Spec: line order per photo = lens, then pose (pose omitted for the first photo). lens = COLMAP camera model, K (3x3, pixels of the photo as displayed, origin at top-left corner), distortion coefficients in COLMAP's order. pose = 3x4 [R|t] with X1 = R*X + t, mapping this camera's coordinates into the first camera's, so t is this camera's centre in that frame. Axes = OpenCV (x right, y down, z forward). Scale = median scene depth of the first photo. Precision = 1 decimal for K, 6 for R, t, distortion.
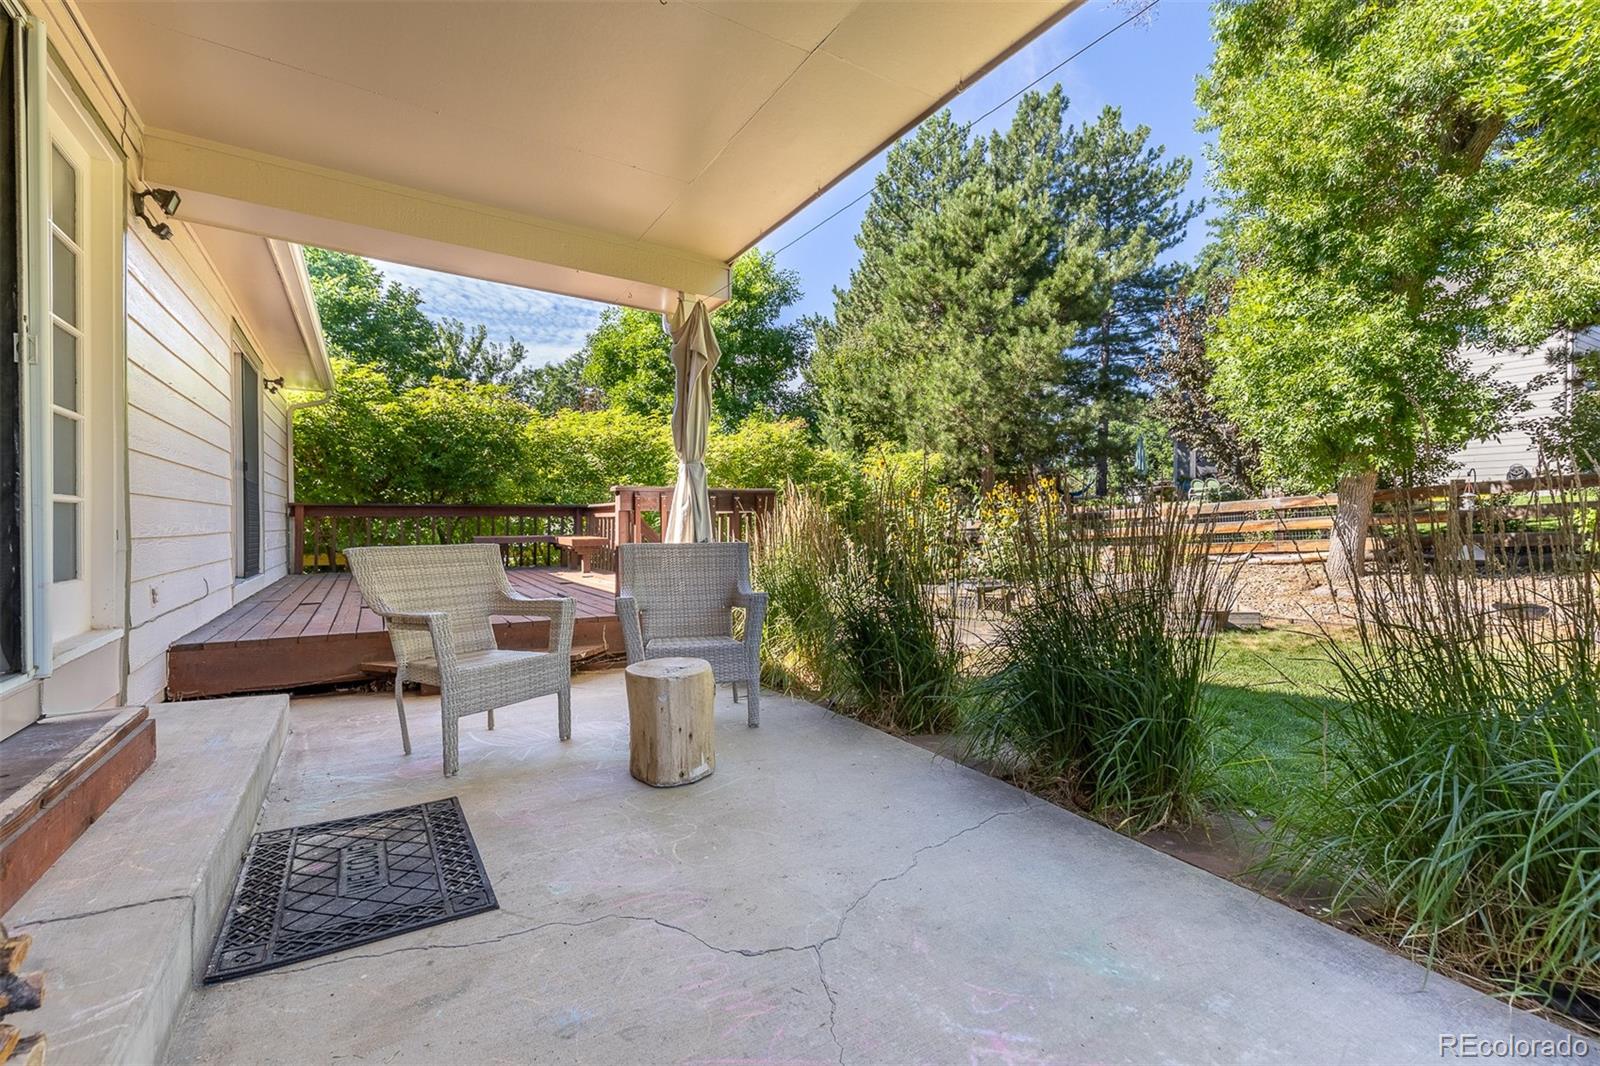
lens RADIAL K [[699.2, 0, 800.0], [0, 699.2, 533.0], [0, 0, 1]] dist [-0.000960, -0.000120]
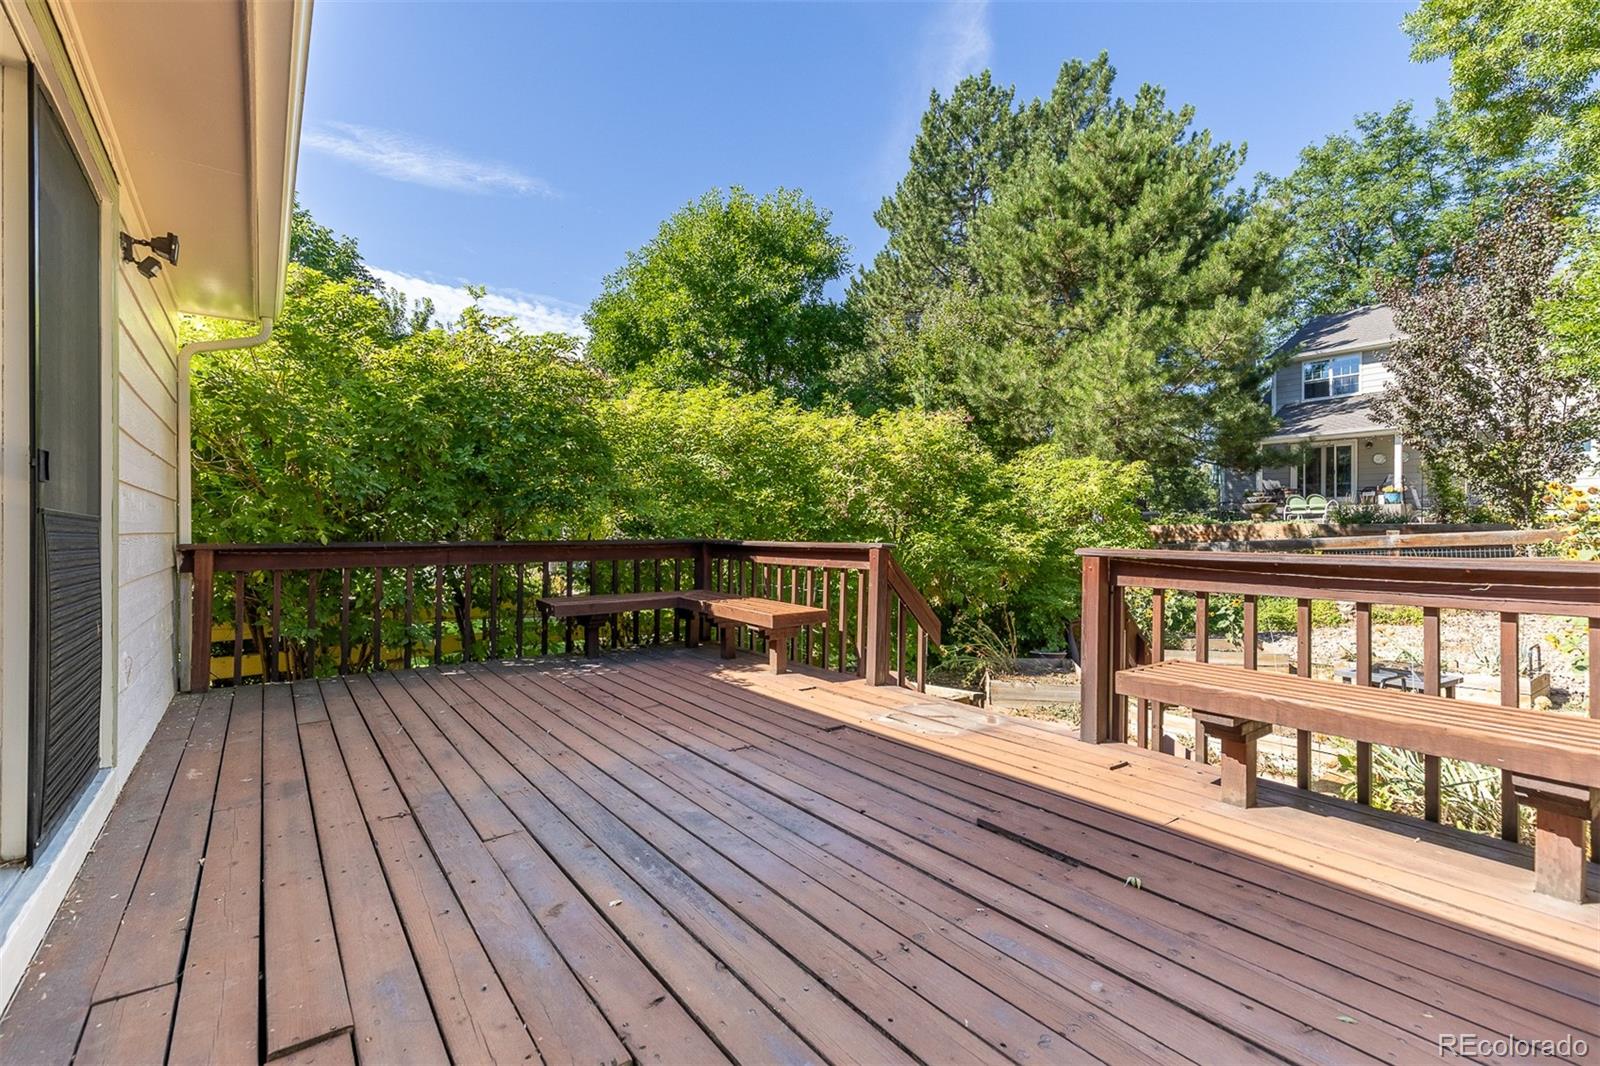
lens RADIAL K [[707.6, 0, 800.0], [0, 707.6, 533.0], [0, 0, 1]] dist [0.002248, 0.000347]
pose [[0.994977, 0.002333, 0.100079, -0.194387], [-0.000985, 0.999908, -0.013516, -0.024093], [-0.100102, 0.013349, 0.994888, 0.257846]]
